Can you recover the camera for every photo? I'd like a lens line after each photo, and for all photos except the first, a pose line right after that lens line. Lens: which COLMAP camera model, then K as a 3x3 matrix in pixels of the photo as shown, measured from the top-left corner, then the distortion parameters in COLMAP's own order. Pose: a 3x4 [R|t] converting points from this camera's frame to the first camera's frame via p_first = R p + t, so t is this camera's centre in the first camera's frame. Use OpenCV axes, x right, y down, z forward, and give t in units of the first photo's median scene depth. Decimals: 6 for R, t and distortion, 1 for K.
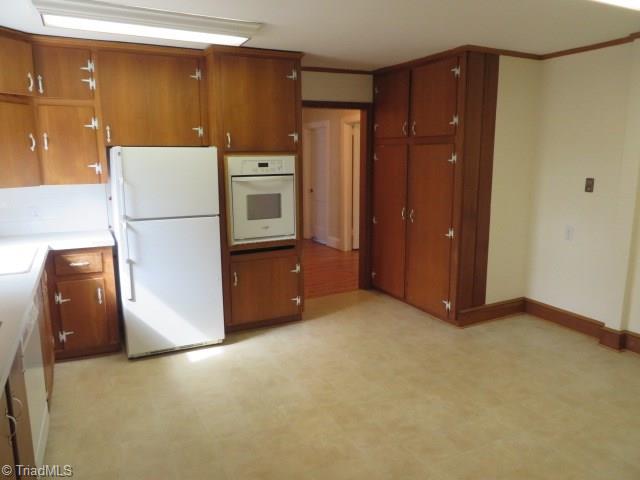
lens RADIAL K [[479.9, 0, 319.6], [0, 479.9, 241.5], [0, 0, 1]] dist [-0.018874, 0.016780]
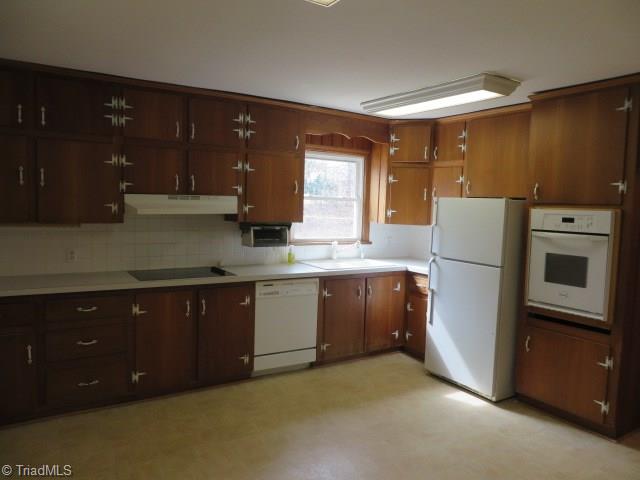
lens RADIAL K [[479.9, 0, 318.4], [0, 479.9, 237.5], [0, 0, 1]] dist [-0.018874, 0.016780]
pose [[0.081499, 0.083388, -0.993179, 0.819458], [-0.198925, 0.977805, 0.065774, -0.119602], [0.976620, 0.192208, 0.096278, 0.609956]]
